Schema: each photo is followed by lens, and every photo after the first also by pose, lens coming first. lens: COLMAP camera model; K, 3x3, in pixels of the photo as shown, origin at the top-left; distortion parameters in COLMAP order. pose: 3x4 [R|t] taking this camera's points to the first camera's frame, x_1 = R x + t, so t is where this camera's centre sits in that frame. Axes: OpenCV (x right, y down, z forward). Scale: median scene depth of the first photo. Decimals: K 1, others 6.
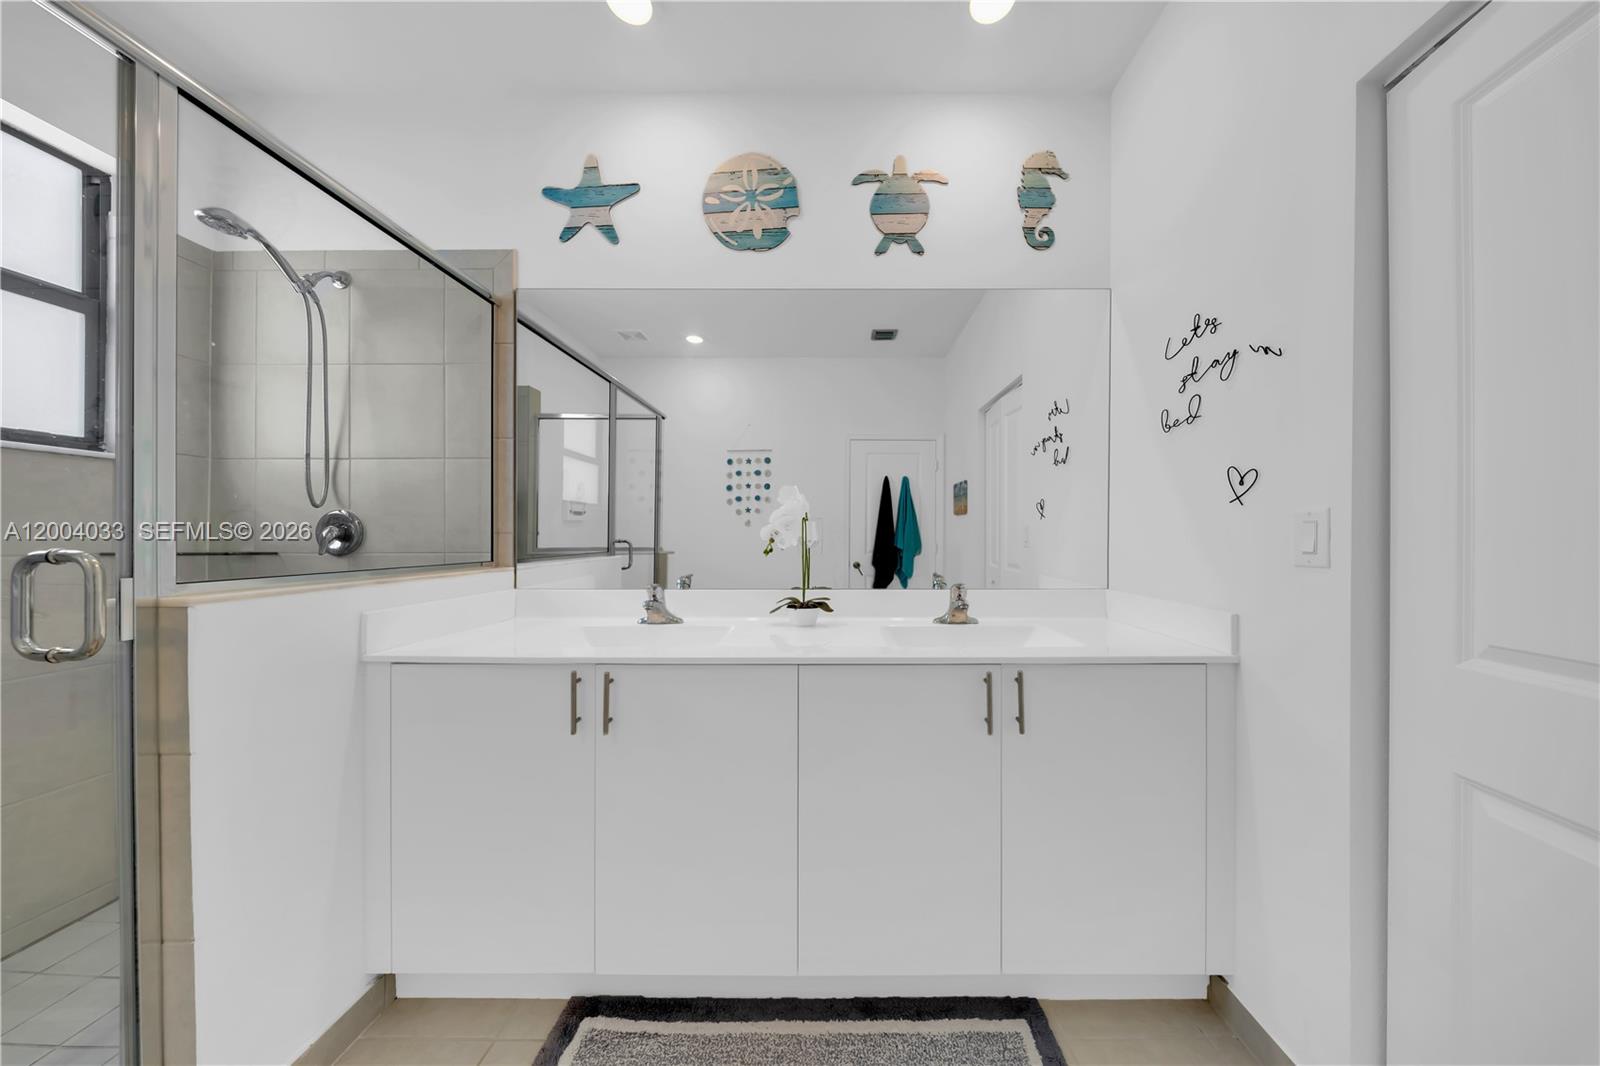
lens RADIAL K [[497.9, 0, 851.9], [0, 497.9, 534.6], [0, 0, 1]] dist [-0.001088, -0.000894]
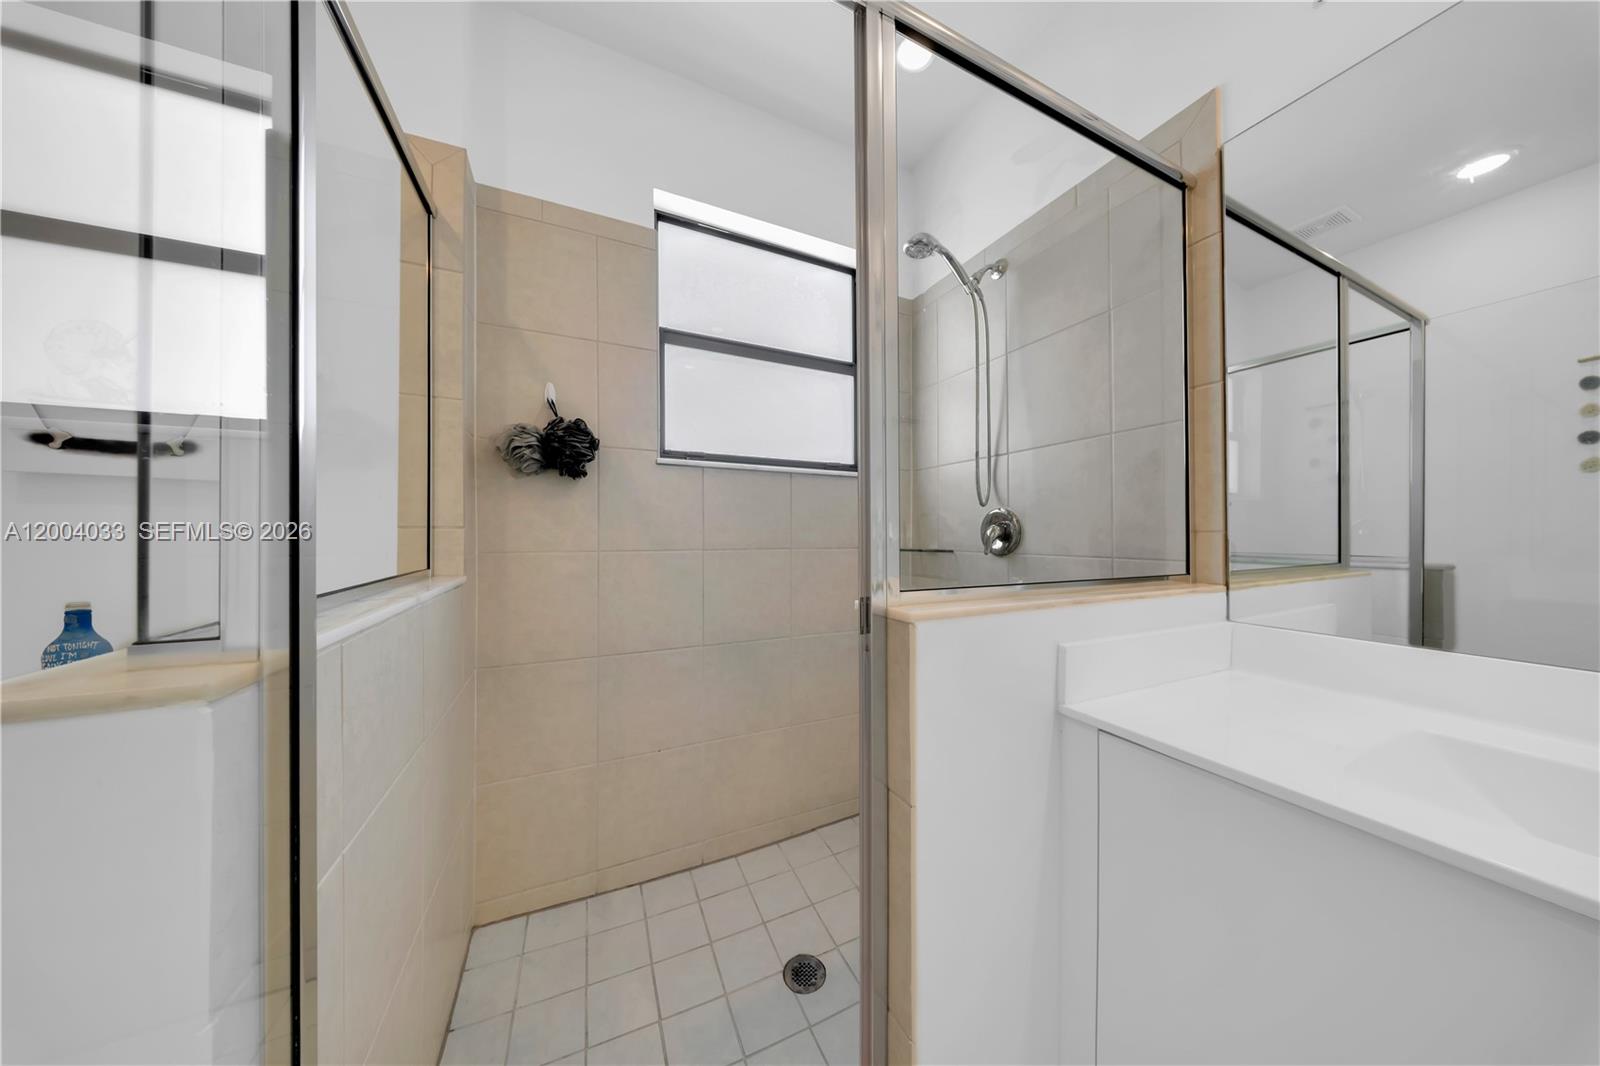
lens RADIAL K [[497.9, 0, 800.1], [0, 497.9, 525.8], [0, 0, 1]] dist [-0.001088, -0.000894]
pose [[0.434457, -0.014677, -0.900573, -0.349548], [0.000453, 0.999871, -0.016077, -0.000619], [0.900693, 0.006576, 0.434407, 0.247625]]
